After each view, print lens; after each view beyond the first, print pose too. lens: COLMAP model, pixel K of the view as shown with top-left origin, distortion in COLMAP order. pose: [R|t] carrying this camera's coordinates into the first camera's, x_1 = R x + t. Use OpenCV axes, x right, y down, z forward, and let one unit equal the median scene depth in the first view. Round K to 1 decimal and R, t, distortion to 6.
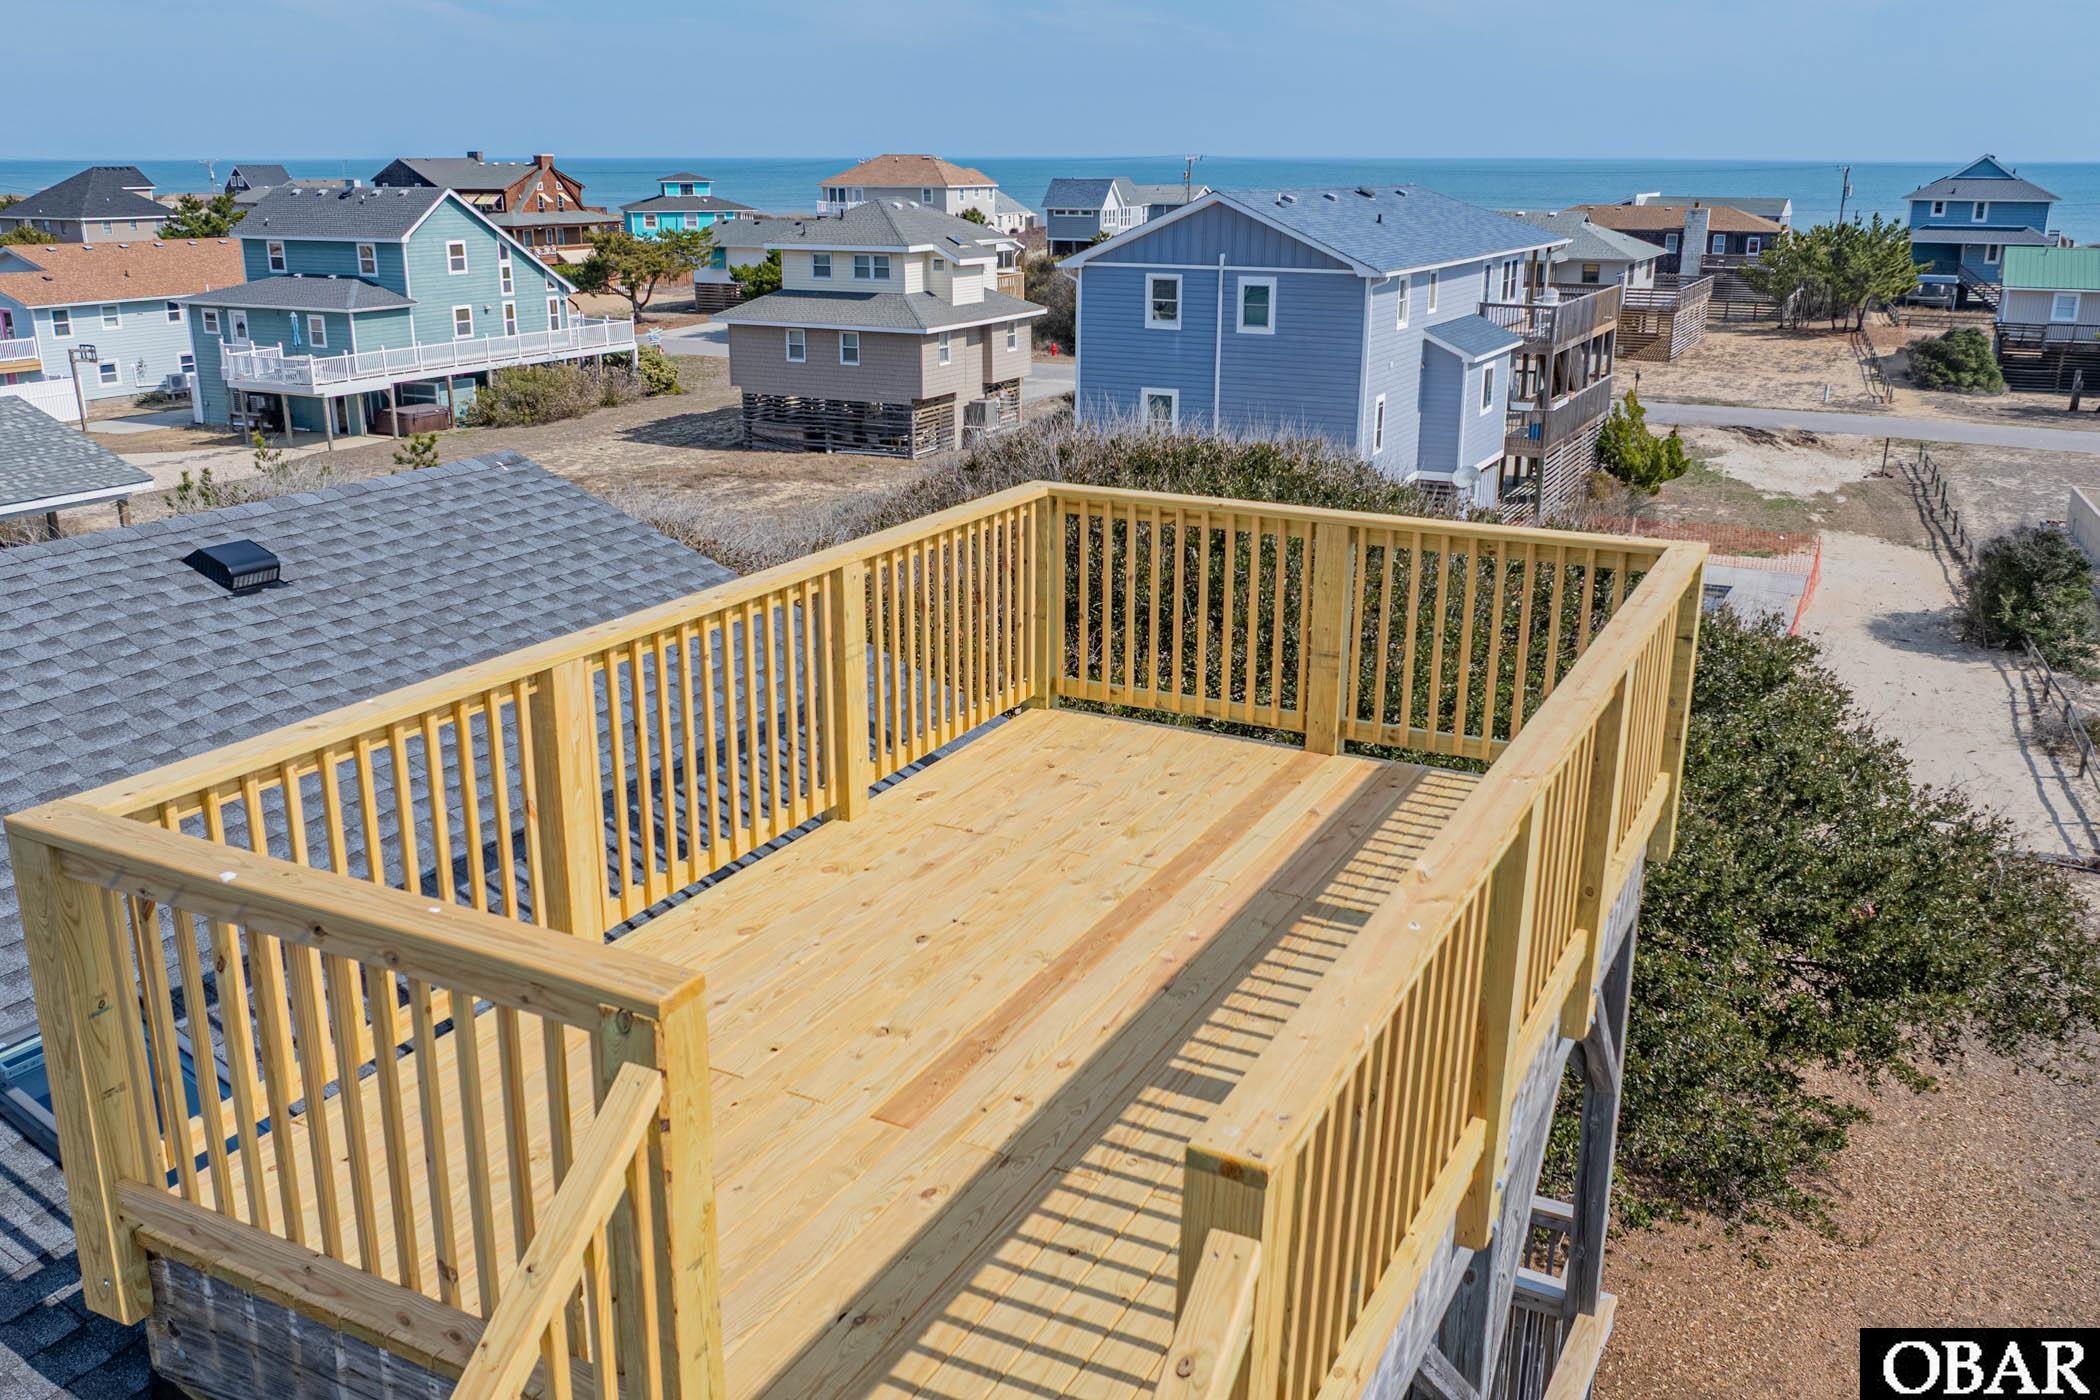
lens RADIAL K [[1756.3, 0, 1060.2], [0, 1756.3, 696.0], [0, 0, 1]] dist [-0.017961, 0.009262]
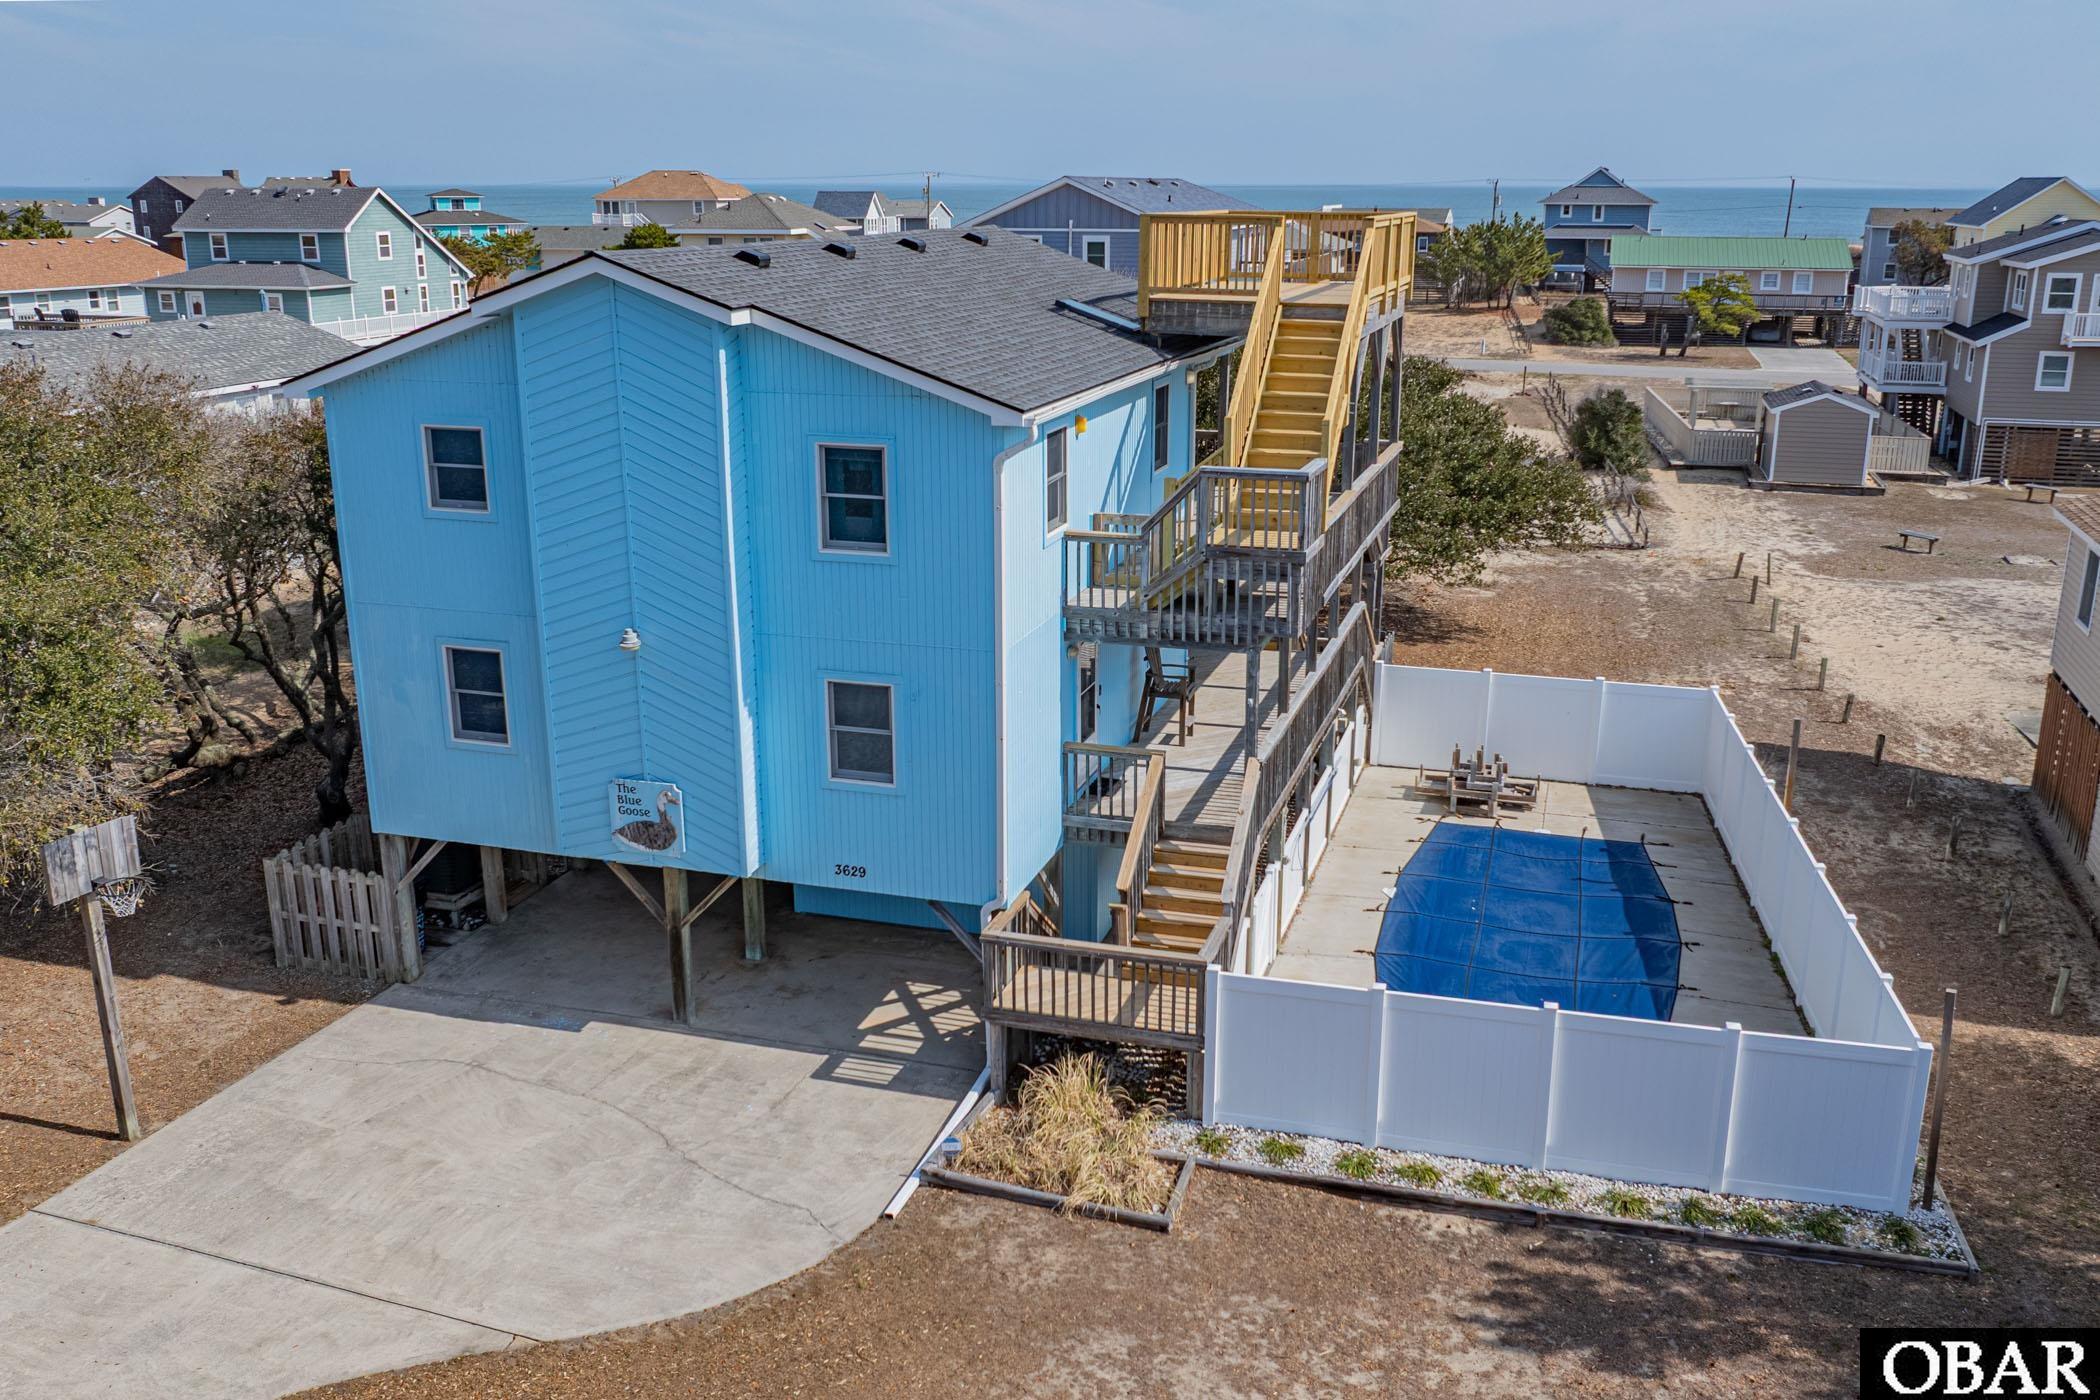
lens RADIAL K [[1756.3, 0, 1041.7], [0, 1756.3, 699.7], [0, 0, 1]] dist [-0.017961, 0.009262]
pose [[0.987391, -0.044828, 0.151819, -0.084212], [0.046566, 0.998884, -0.007911, 0.075831], [-0.151295, 0.014881, 0.988377, -0.206392]]
